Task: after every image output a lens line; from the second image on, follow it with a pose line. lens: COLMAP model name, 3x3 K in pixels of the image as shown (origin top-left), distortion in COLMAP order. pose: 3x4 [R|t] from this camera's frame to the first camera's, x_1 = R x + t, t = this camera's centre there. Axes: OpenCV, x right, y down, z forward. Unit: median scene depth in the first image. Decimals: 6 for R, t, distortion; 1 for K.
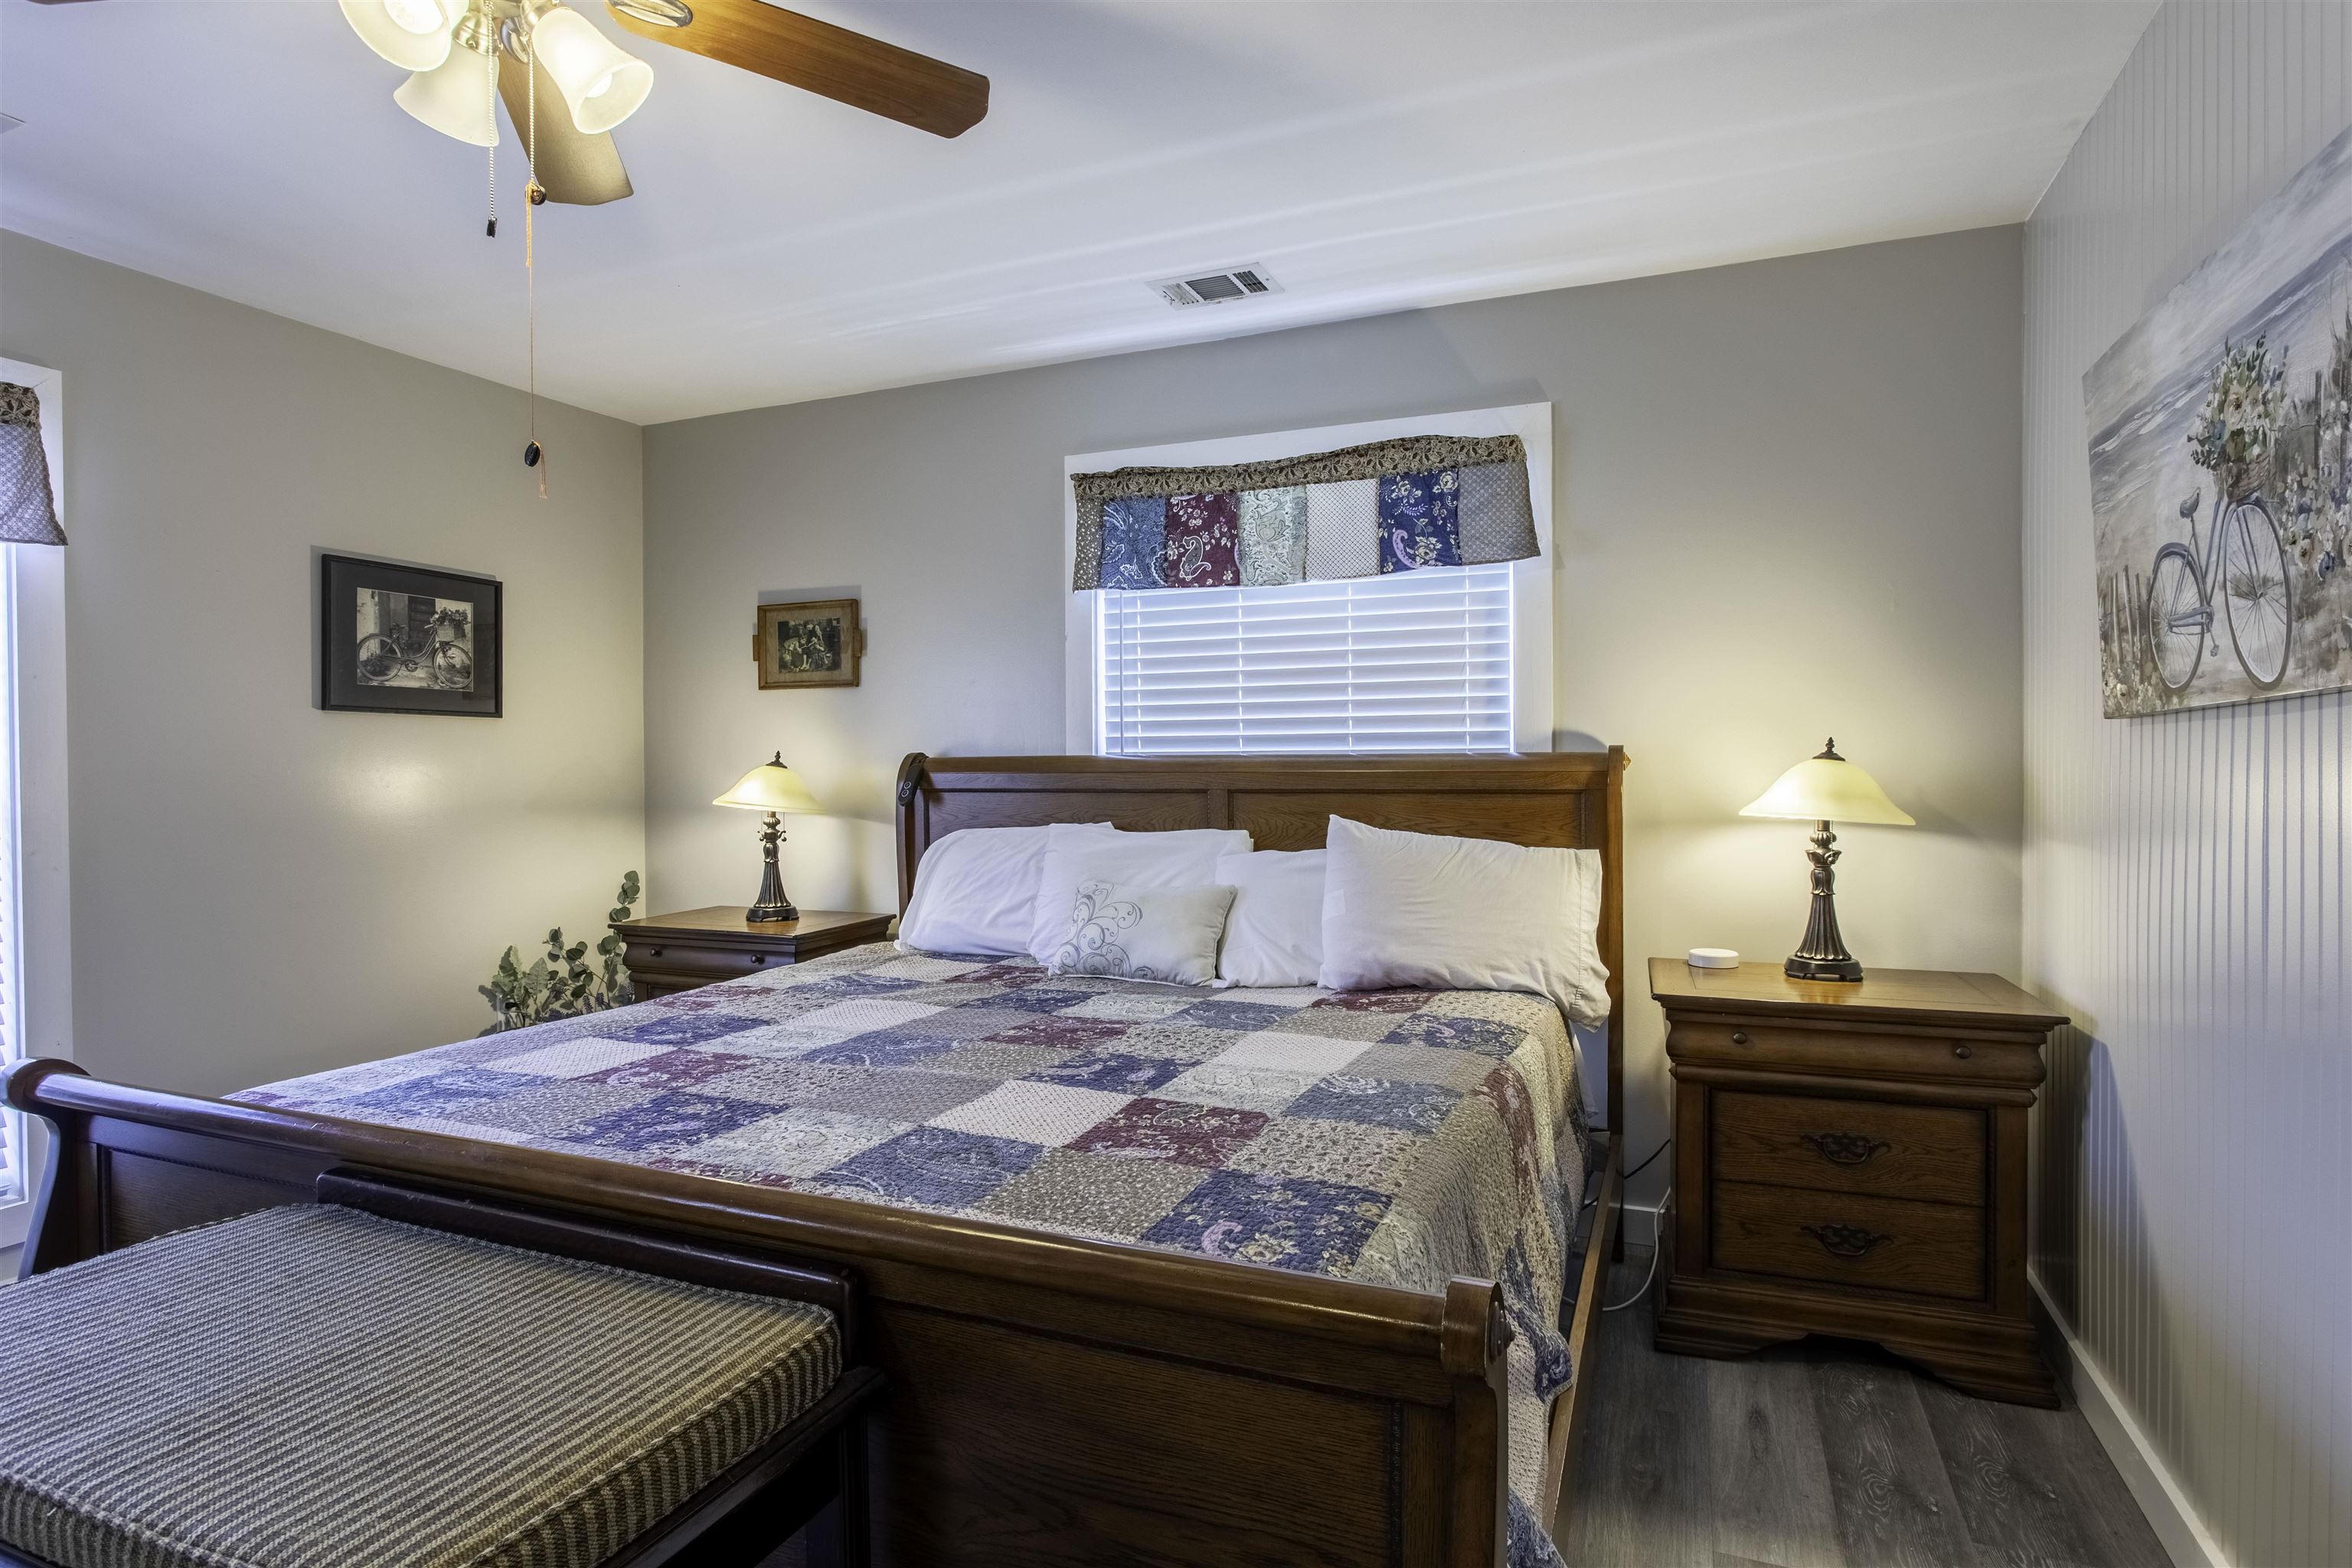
lens RADIAL K [[1157.2, 0, 1186.3], [0, 1157.2, 791.9], [0, 0, 1]] dist [-0.007599, 0.004325]
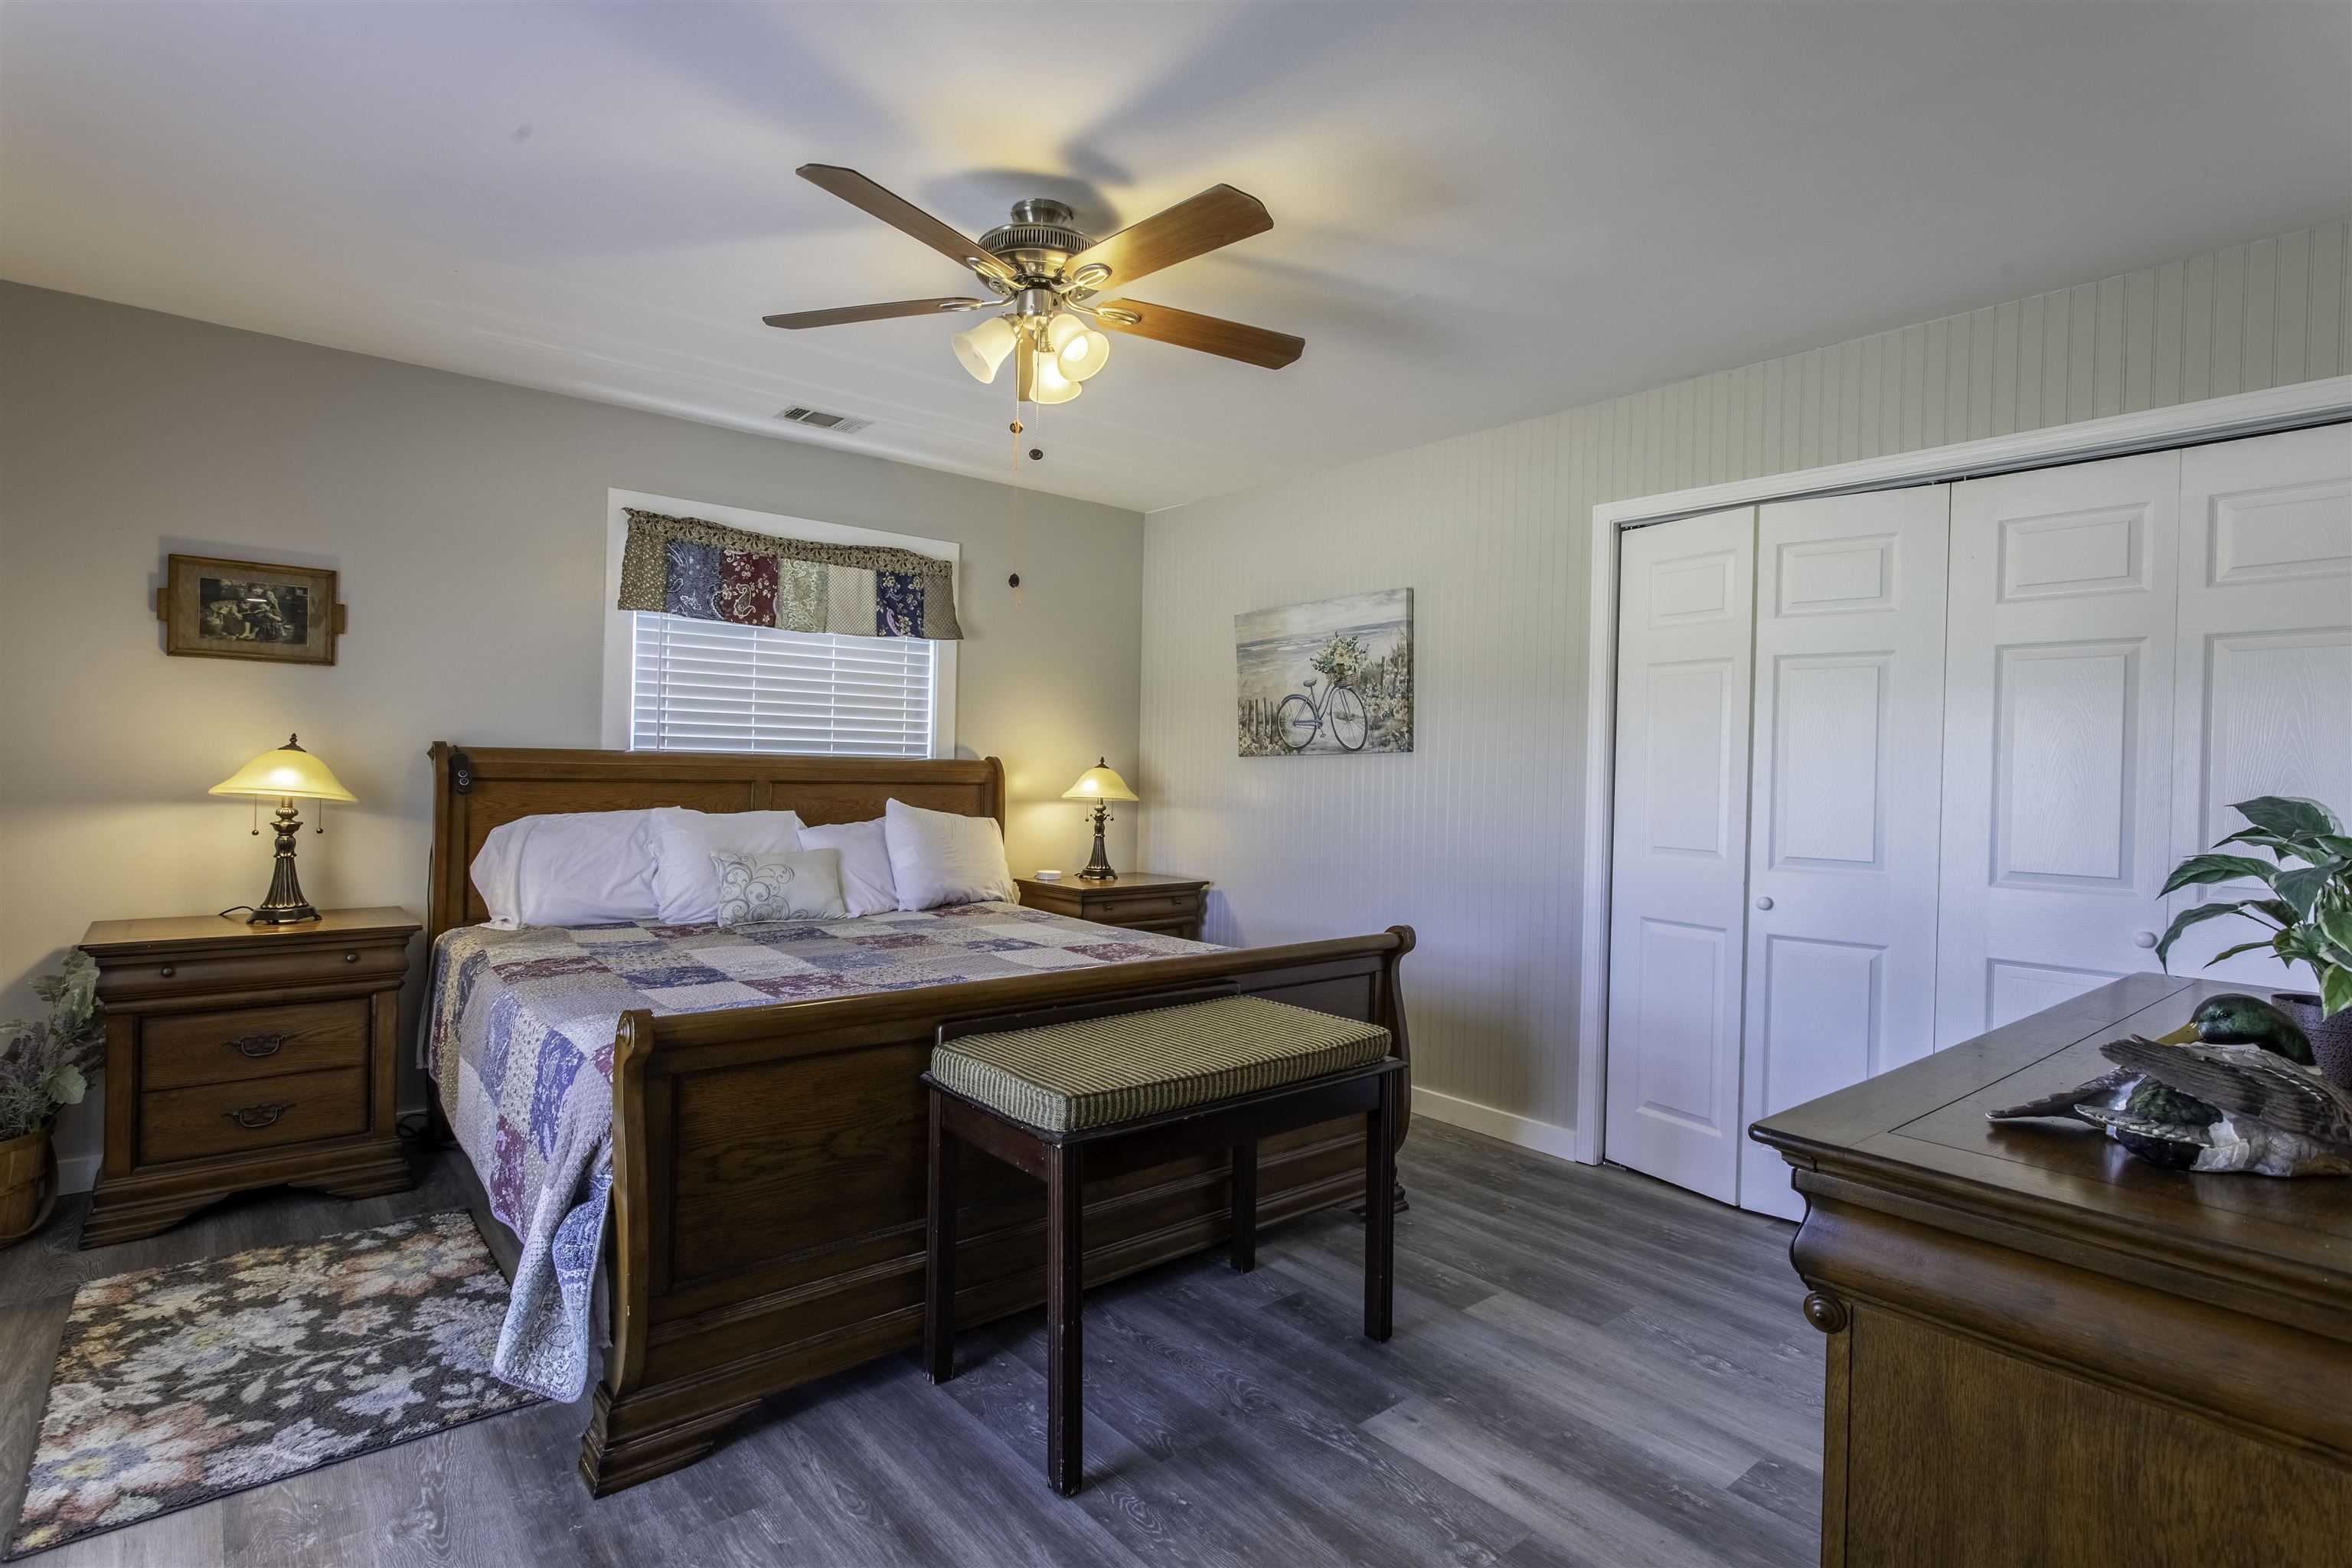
lens RADIAL K [[1157.2, 0, 1156.2], [0, 1157.2, 778.4], [0, 0, 1]] dist [-0.007599, 0.004325]
pose [[0.481878, 0.012726, 0.876146, -0.925501], [0.000604, 0.999889, -0.014856, 0.015458], [-0.876238, 0.007688, 0.481817, -0.023310]]
